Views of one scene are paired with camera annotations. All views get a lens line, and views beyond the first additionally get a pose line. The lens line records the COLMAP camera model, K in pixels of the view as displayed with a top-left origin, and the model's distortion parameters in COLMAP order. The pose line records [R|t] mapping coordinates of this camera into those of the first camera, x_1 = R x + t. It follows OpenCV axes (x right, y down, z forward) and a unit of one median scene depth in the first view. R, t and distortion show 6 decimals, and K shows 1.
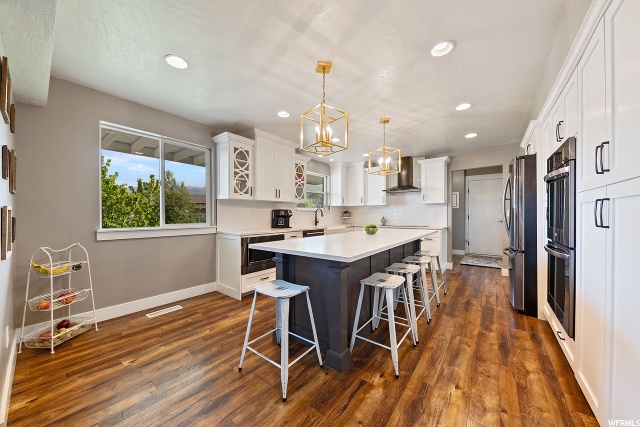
lens RADIAL K [[231.0, 0, 318.4], [0, 231.0, 215.4], [0, 0, 1]] dist [-0.001451, -0.000052]
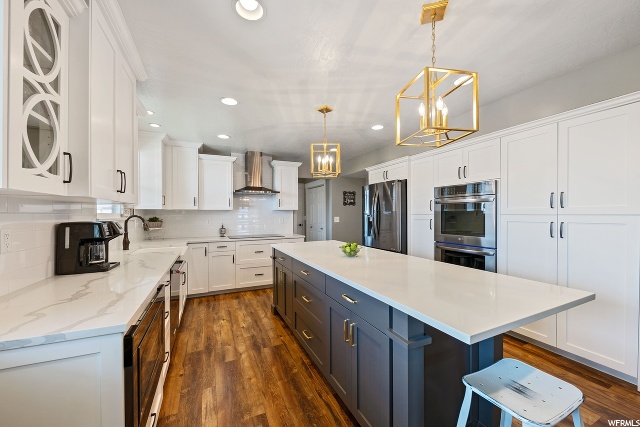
lens RADIAL K [[245.9, 0, 323.5], [0, 245.9, 214.3], [0, 0, 1]] dist [-0.000389, -0.000116]
pose [[0.440540, -0.000914, 0.897733, -0.342288], [0.003327, 0.999994, -0.000615, -0.034525], [-0.897727, 0.003257, 0.440540, 0.453783]]
